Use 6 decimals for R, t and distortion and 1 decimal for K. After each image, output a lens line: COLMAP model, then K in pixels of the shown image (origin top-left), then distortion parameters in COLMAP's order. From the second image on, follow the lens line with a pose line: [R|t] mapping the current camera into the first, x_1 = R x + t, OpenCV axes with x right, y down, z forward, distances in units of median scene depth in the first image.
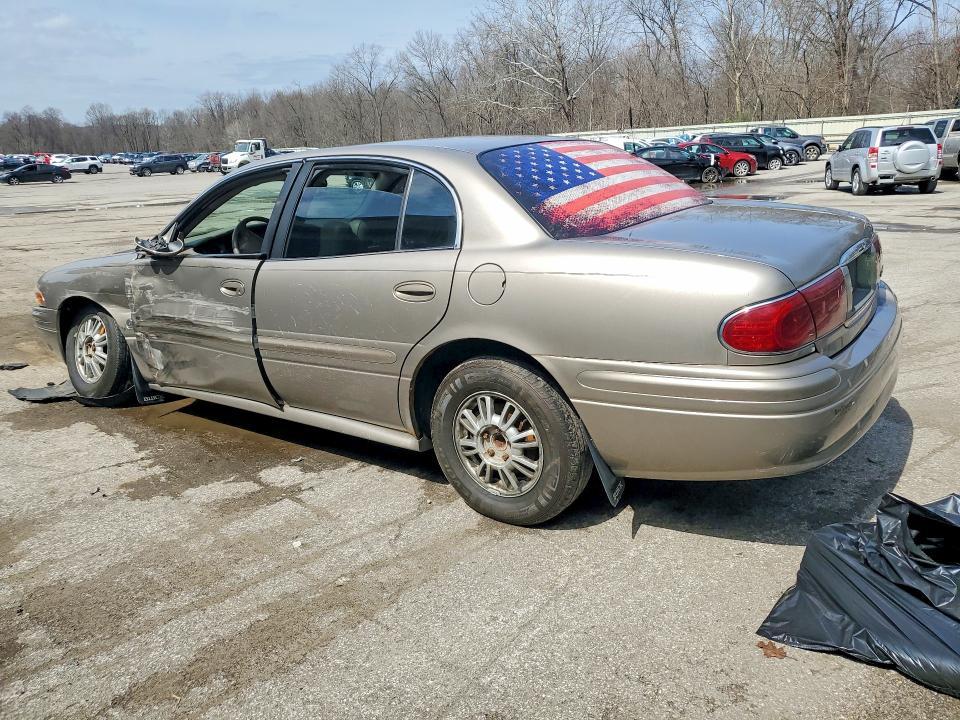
lens RADIAL K [[747.3, 0, 486.5], [0, 747.3, 343.9], [0, 0, 1]] dist [-0.002033, 0.042666]
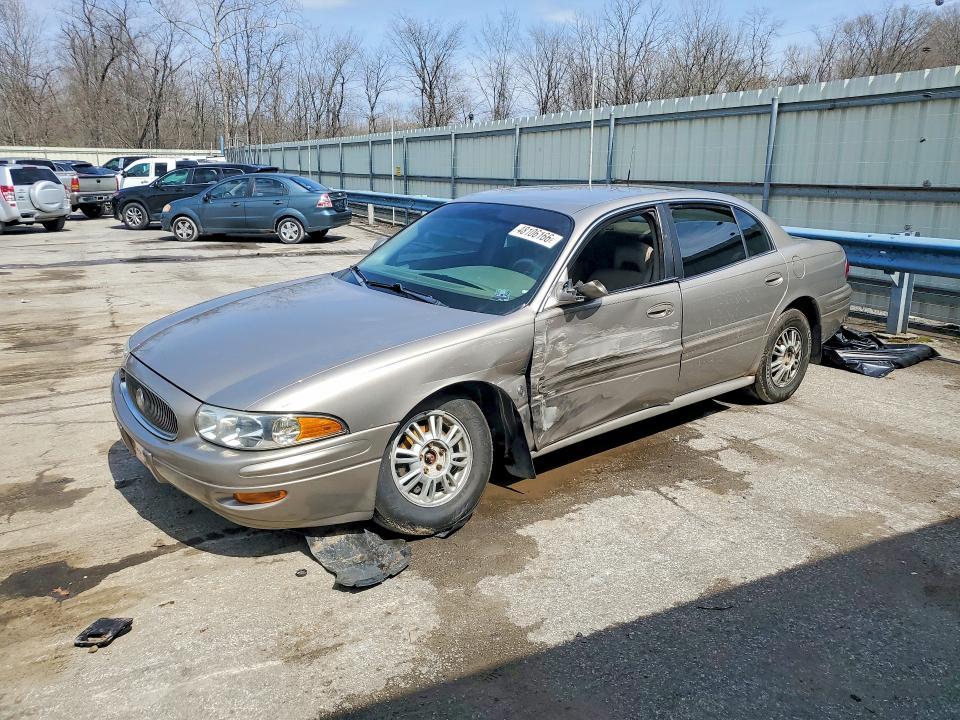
lens RADIAL K [[747.3, 0, 486.5], [0, 747.3, 343.9], [0, 0, 1]] dist [-0.002033, 0.042666]
pose [[0.259454, -0.182690, 0.948318, -1.368169], [0.228967, 0.965584, 0.123373, -0.206766], [-0.938220, 0.185124, 0.292355, 0.827727]]
